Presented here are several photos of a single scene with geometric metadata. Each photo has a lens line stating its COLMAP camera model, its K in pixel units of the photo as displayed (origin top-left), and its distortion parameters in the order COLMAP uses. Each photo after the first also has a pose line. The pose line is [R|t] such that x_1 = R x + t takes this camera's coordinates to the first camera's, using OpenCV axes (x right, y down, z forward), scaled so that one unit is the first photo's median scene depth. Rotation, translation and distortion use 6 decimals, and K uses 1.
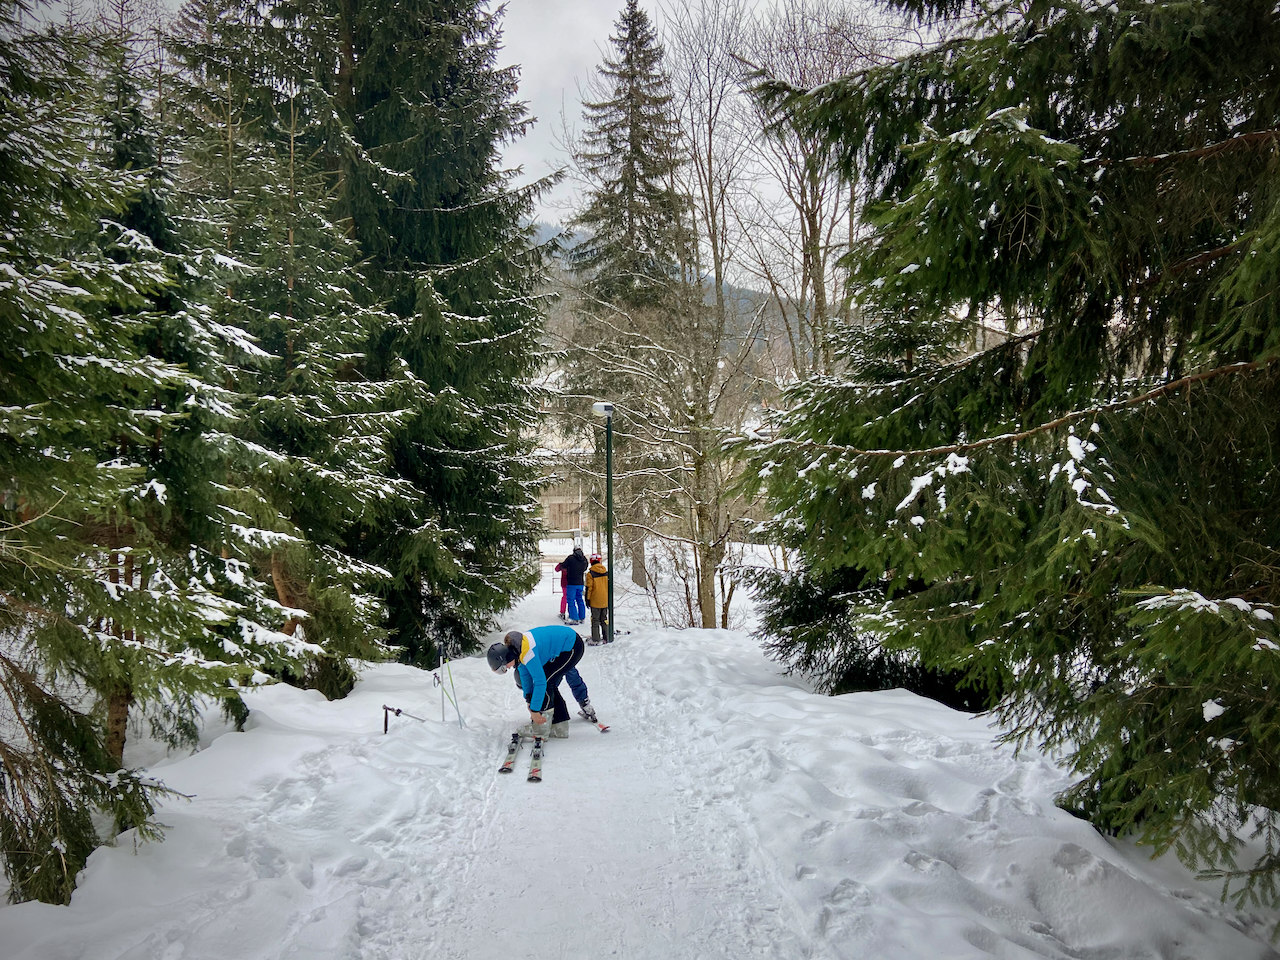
lens RADIAL K [[965.1, 0, 639.6], [0, 965.1, 478.9], [0, 0, 1]] dist [0.075300, -0.008861]
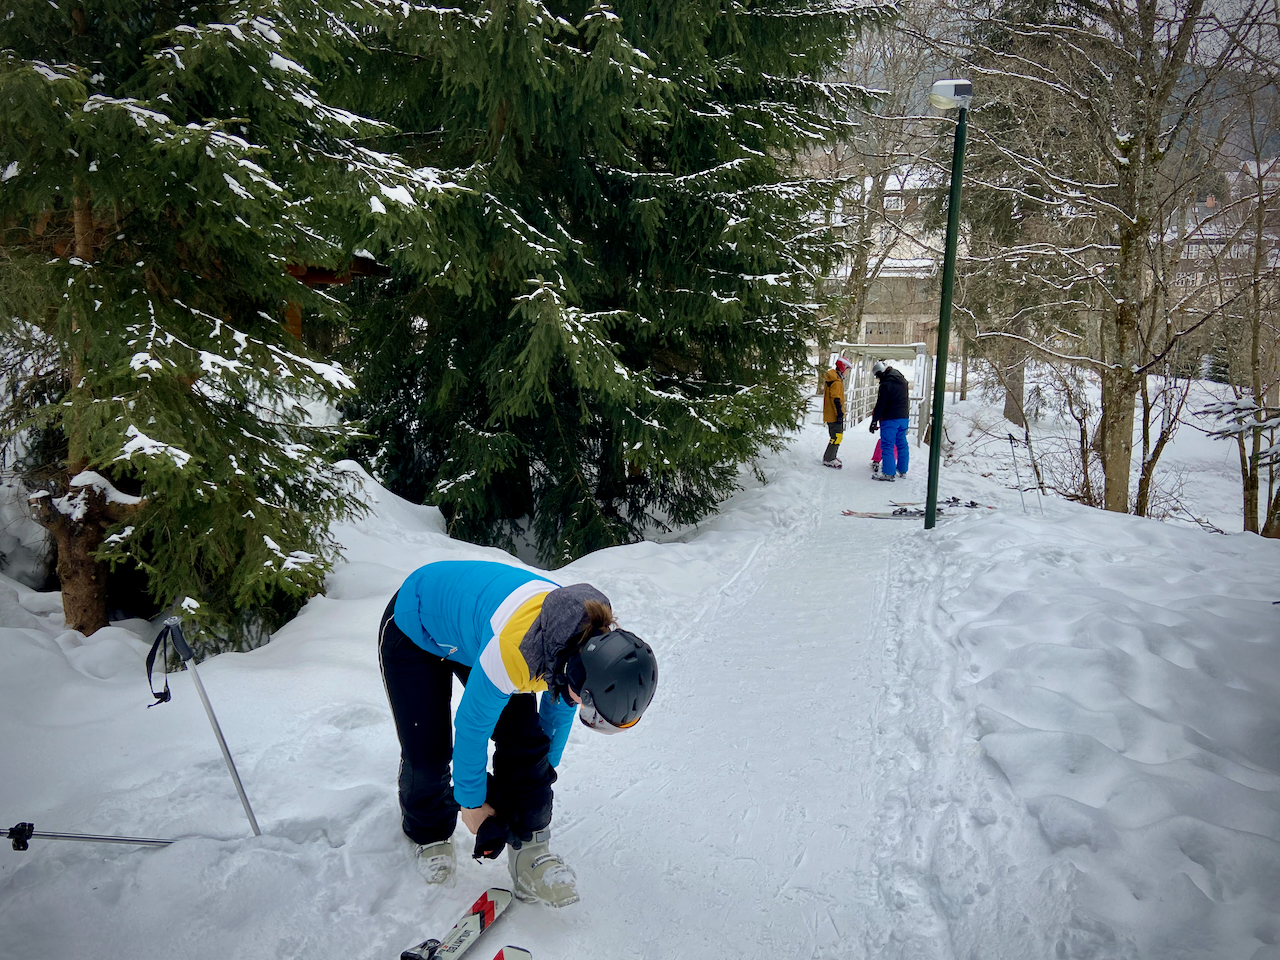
lens RADIAL K [[965.1, 0, 637.1], [0, 965.1, 481.7], [0, 0, 1]] dist [0.075300, -0.008861]
pose [[0.929947, 0.083529, -0.358080, 0.008205], [-0.016207, 0.982220, 0.187030, 0.024657], [0.367335, -0.168125, 0.914767, 0.274268]]
